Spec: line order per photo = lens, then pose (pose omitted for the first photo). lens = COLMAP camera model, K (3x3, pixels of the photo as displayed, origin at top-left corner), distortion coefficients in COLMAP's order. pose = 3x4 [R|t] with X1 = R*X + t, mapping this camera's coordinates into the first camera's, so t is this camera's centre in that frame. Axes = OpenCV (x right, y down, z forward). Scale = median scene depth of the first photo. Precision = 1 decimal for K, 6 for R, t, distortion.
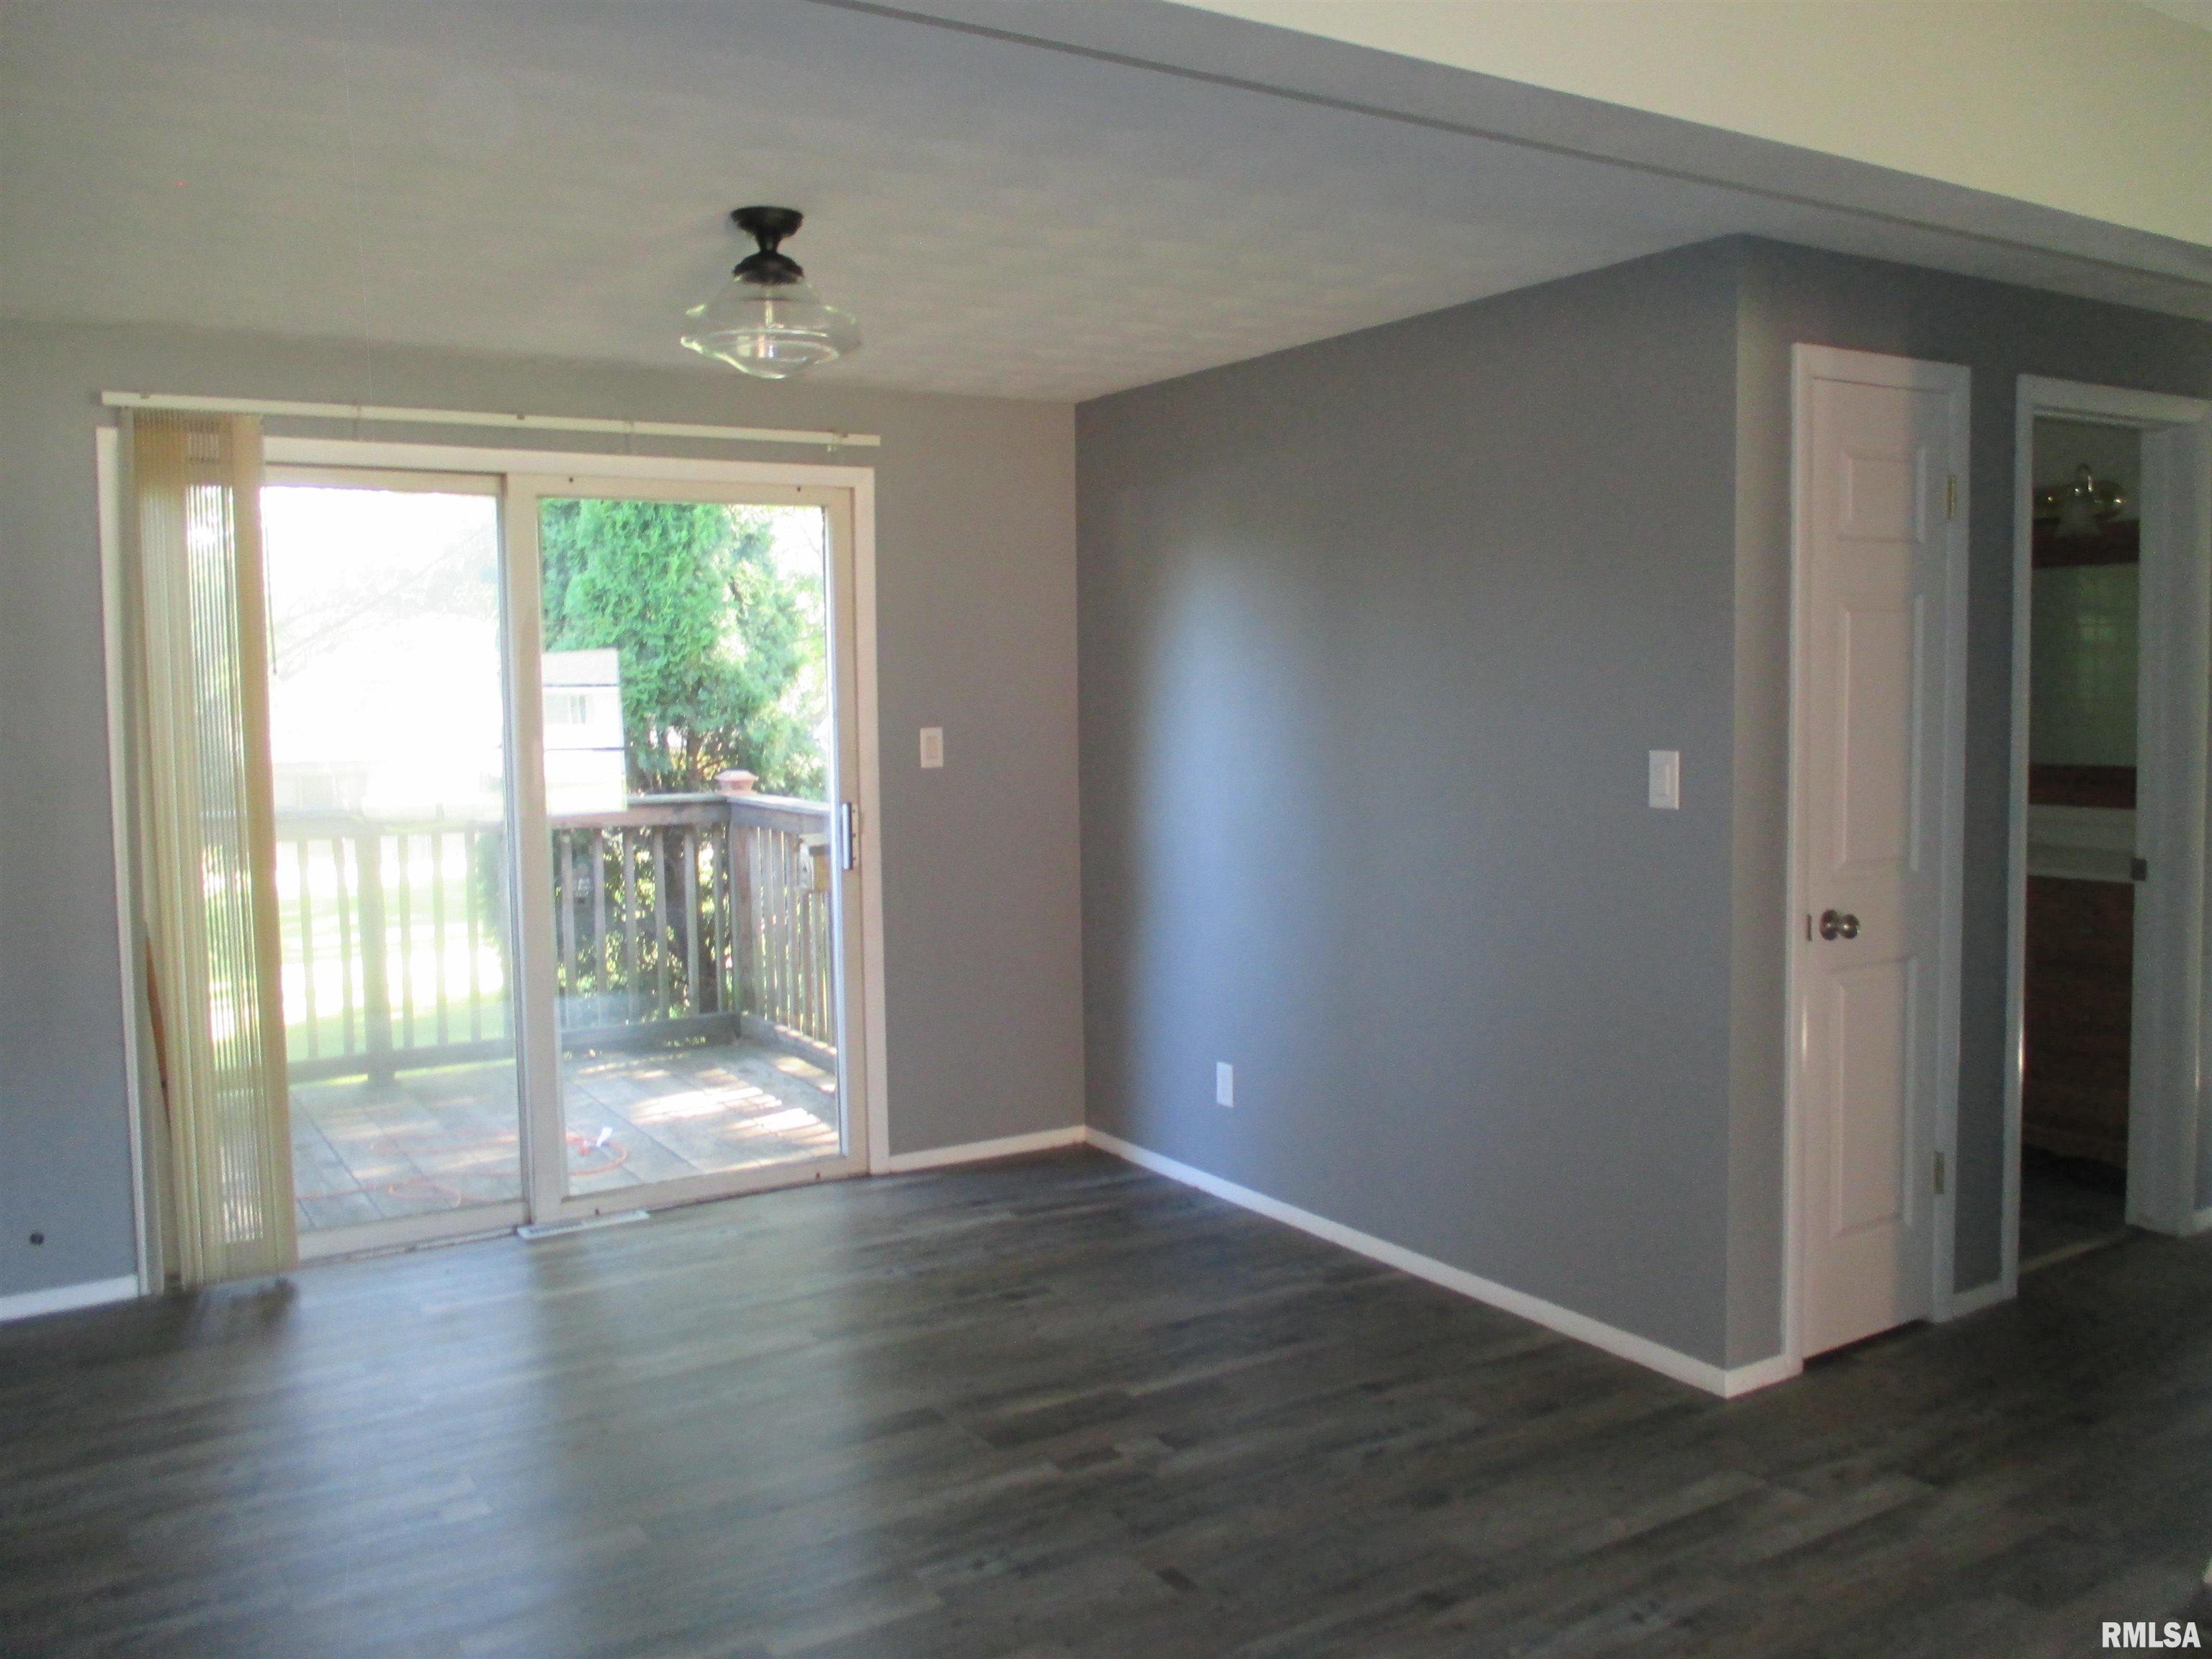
lens RADIAL K [[1799.1, 0, 1112.2], [0, 1799.1, 835.7], [0, 0, 1]] dist [-0.042790, 0.014119]
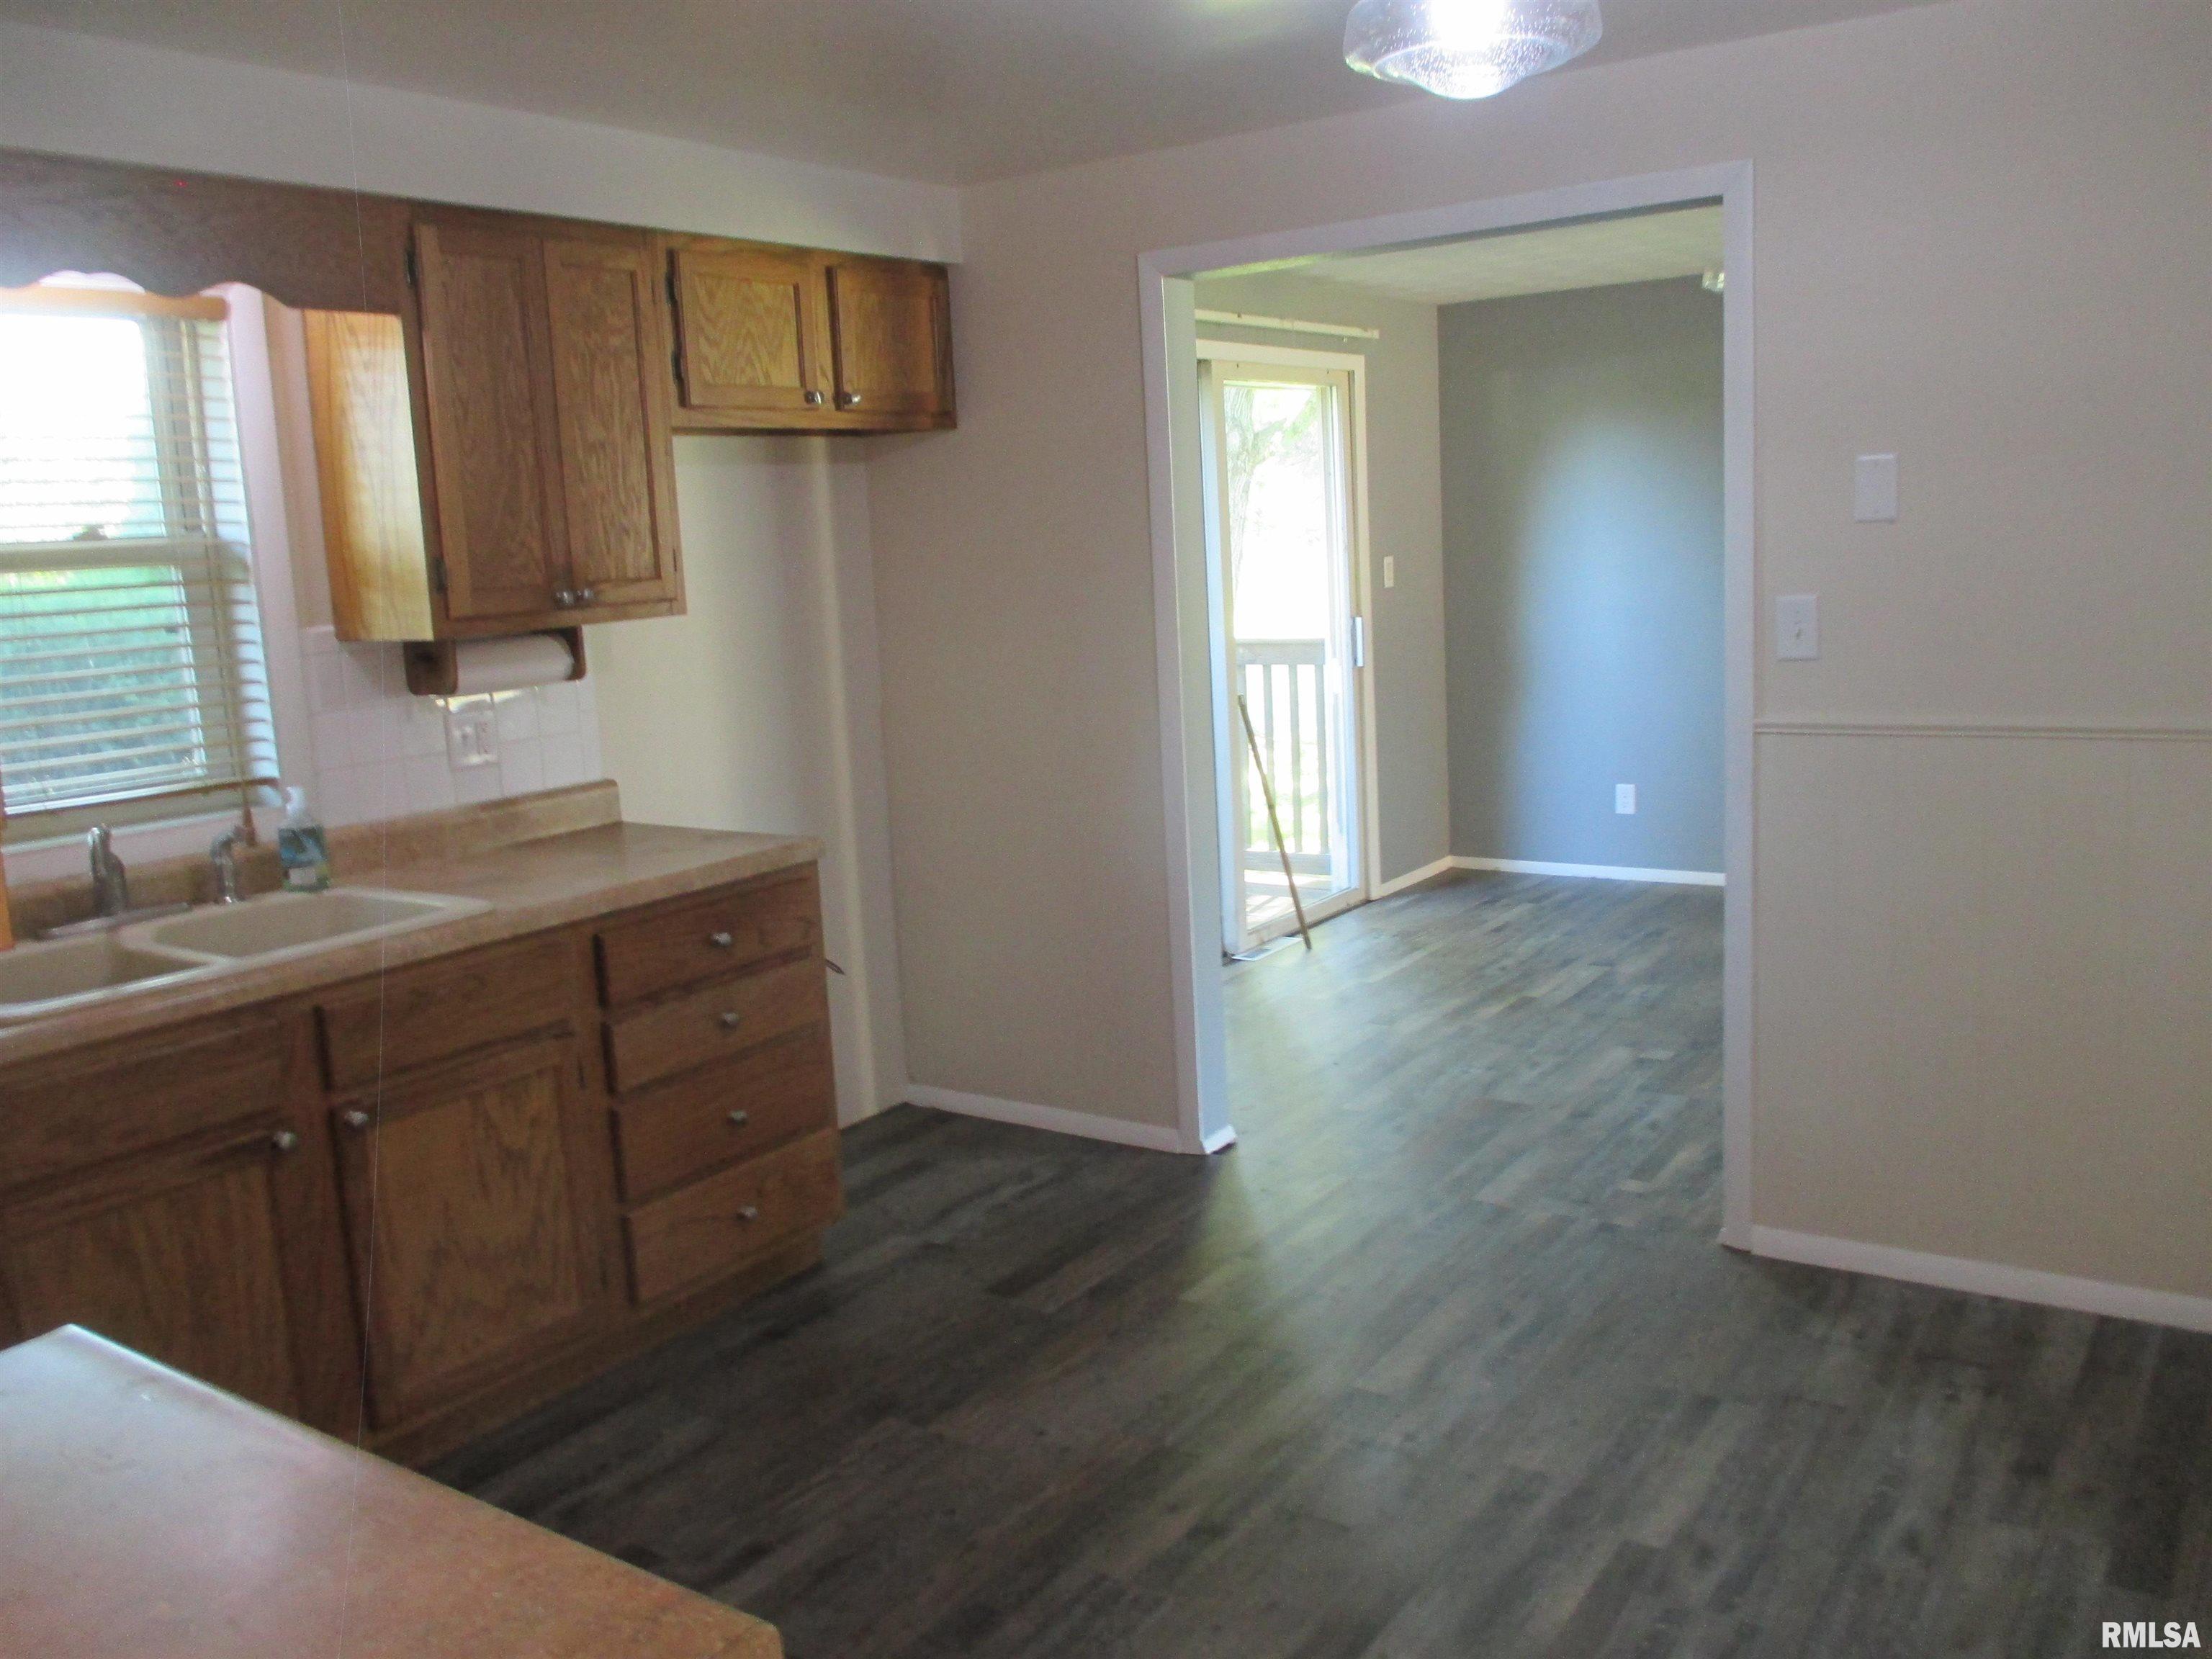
lens RADIAL K [[1799.1, 0, 1107.3], [0, 1799.1, 824.1], [0, 0, 1]] dist [-0.042790, 0.014119]
pose [[0.919336, -0.101862, 0.380060, -0.856659], [0.076795, 0.993785, 0.080588, 0.013580], [-0.385907, -0.044901, 0.921444, -0.141929]]
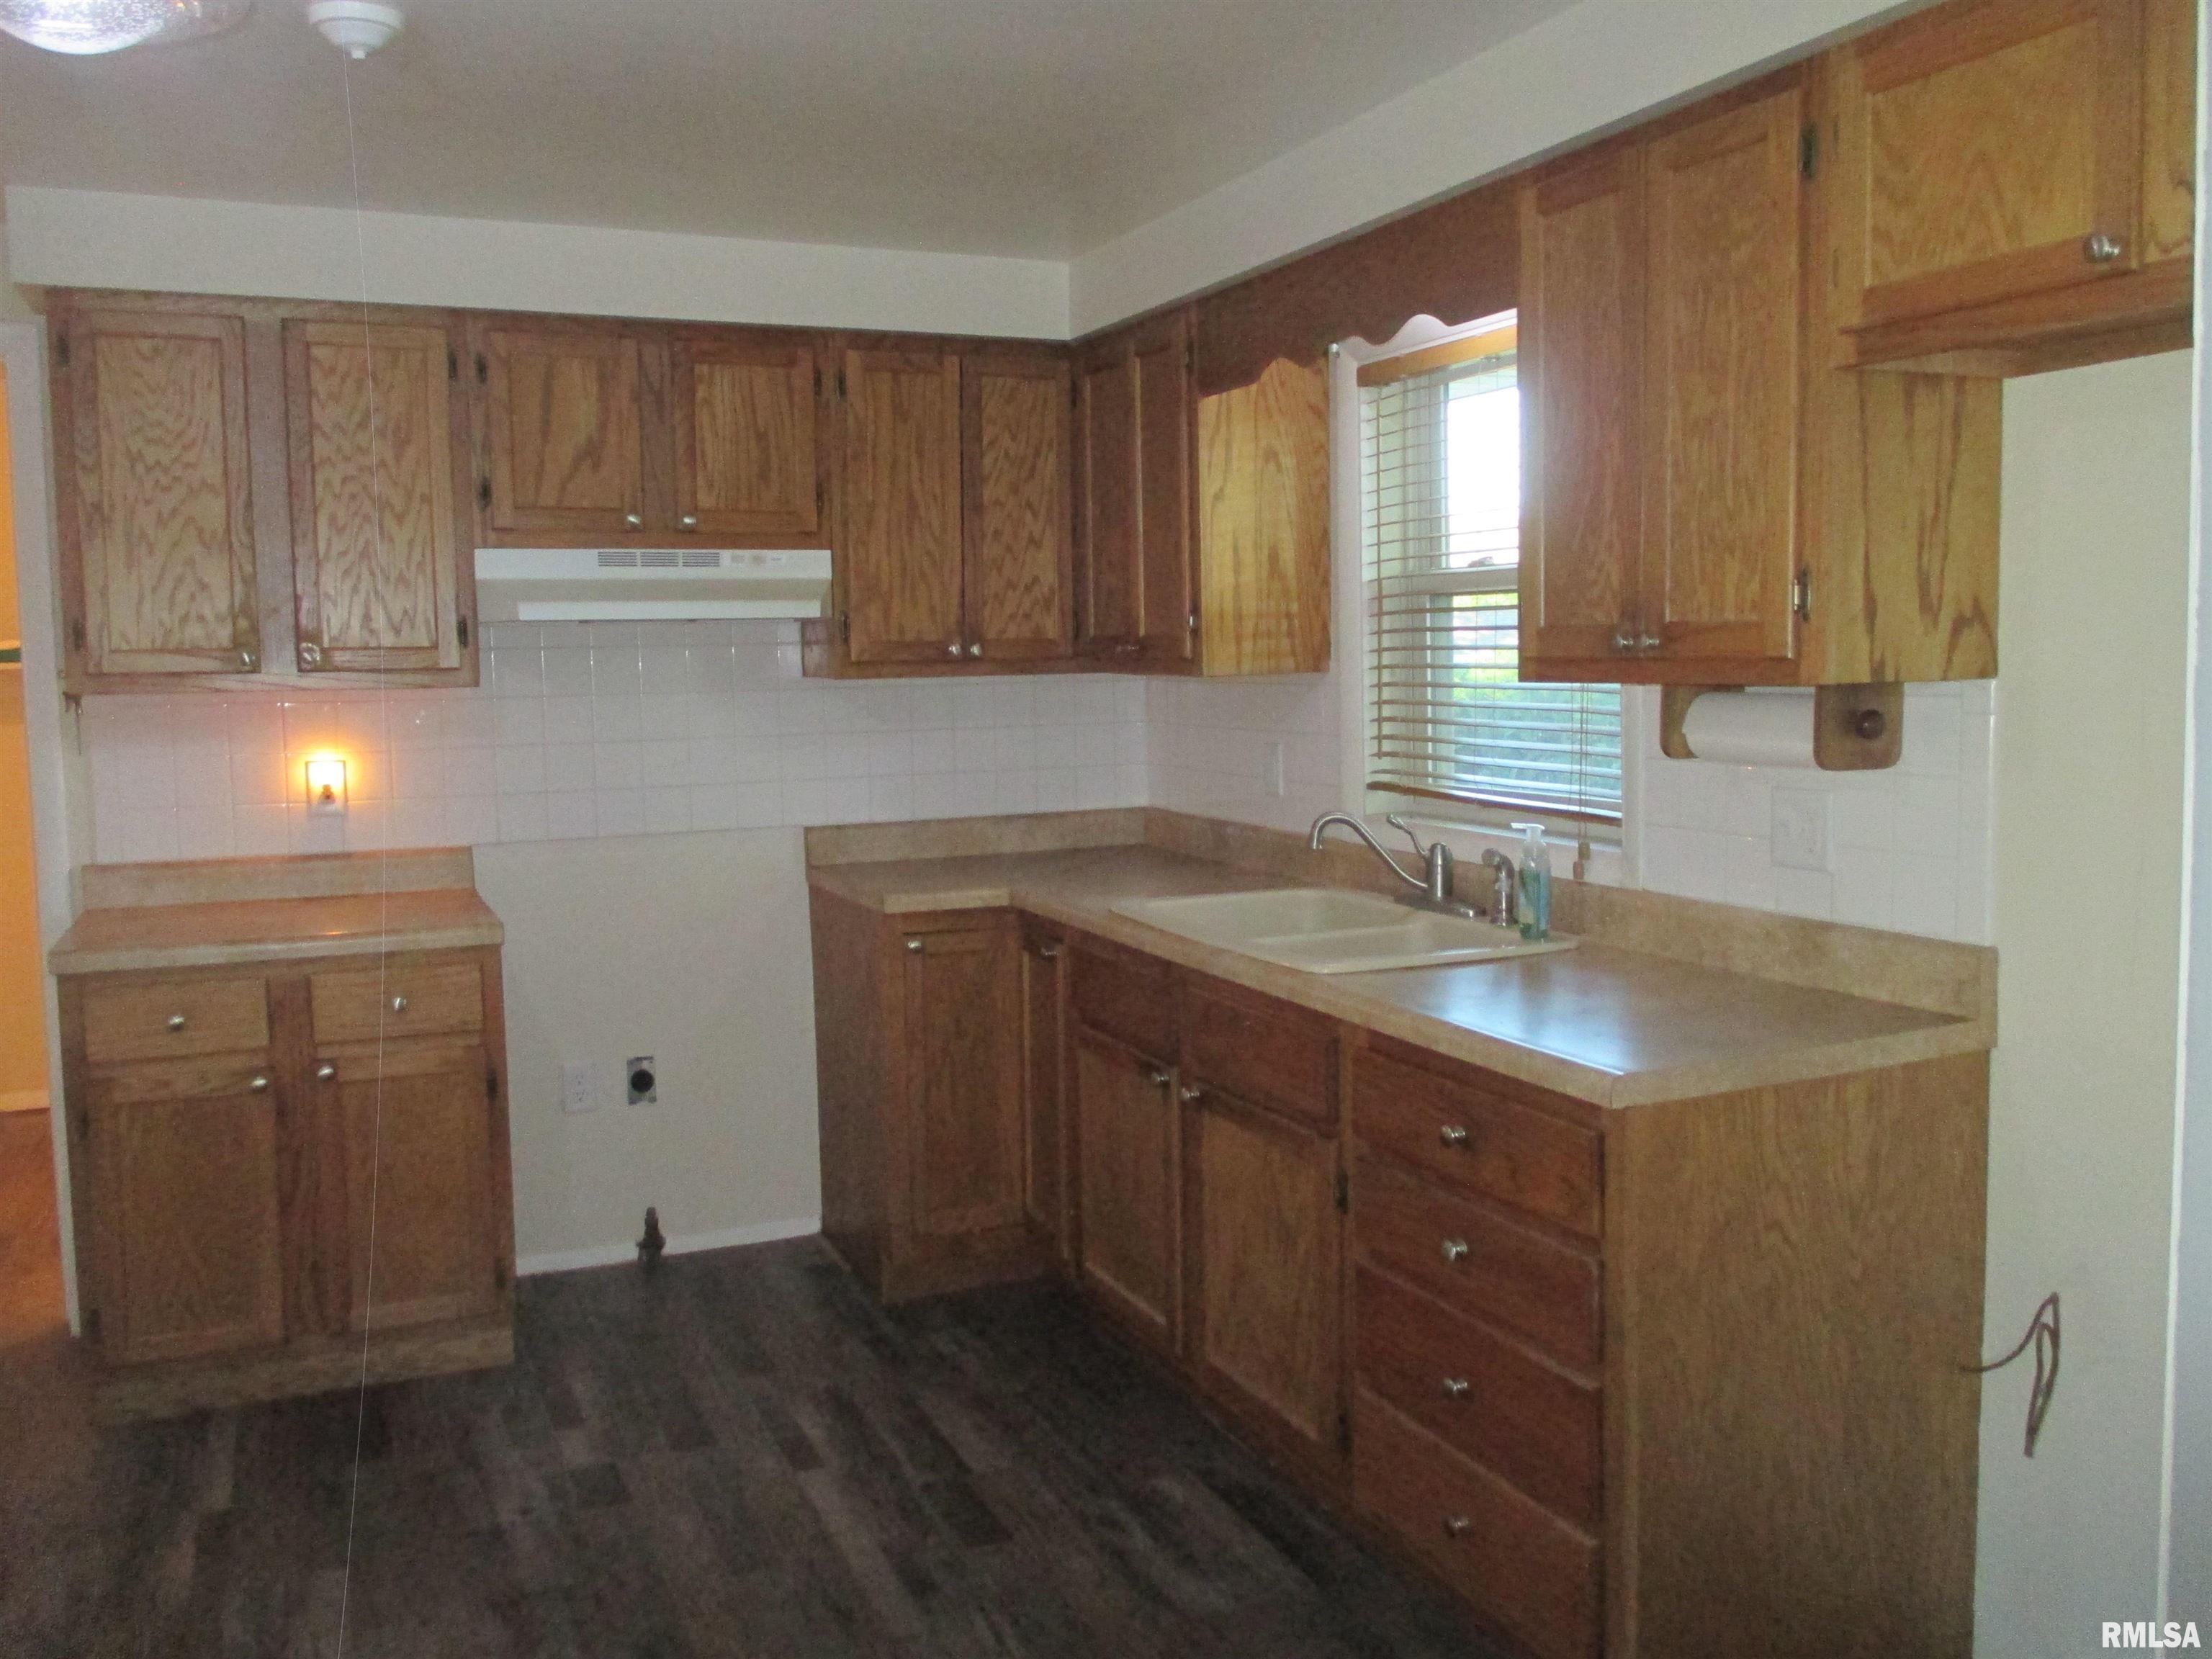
lens RADIAL K [[1799.1, 0, 1104.3], [0, 1799.1, 825.2], [0, 0, 1]] dist [-0.042790, 0.014119]
pose [[-0.138234, 0.110032, -0.984268, -0.271055], [-0.052873, 0.991572, 0.118274, -0.033806], [0.988987, 0.068391, -0.131251, 0.489336]]
